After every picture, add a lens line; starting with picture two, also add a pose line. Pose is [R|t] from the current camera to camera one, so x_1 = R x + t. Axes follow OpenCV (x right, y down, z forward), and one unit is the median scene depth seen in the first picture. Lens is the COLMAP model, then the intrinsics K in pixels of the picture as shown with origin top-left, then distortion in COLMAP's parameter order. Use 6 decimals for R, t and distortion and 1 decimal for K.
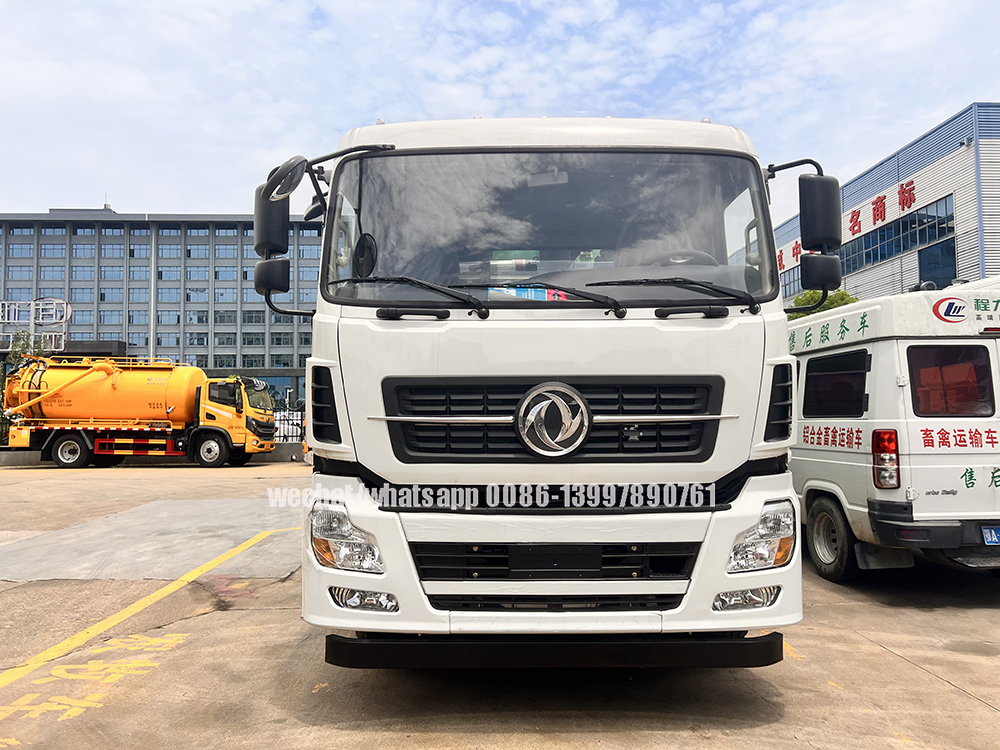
lens RADIAL K [[738.4, 0, 501.3], [0, 738.4, 371.6], [0, 0, 1]] dist [0.068412, -0.083487]
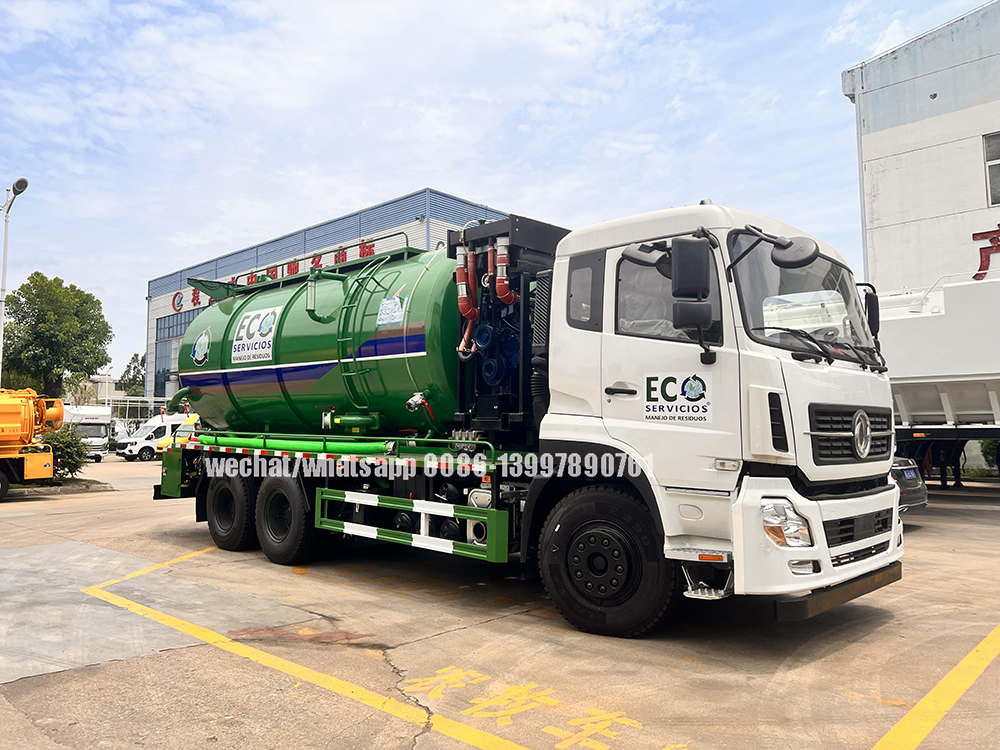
lens RADIAL K [[738.4, 0, 501.9], [0, 738.4, 378.2], [0, 0, 1]] dist [0.068412, -0.083487]
pose [[0.698687, 0.052654, 0.713487, -1.526155], [-0.034803, 0.998609, -0.039614, 0.035684], [-0.714580, 0.002846, 0.699548, 0.434912]]
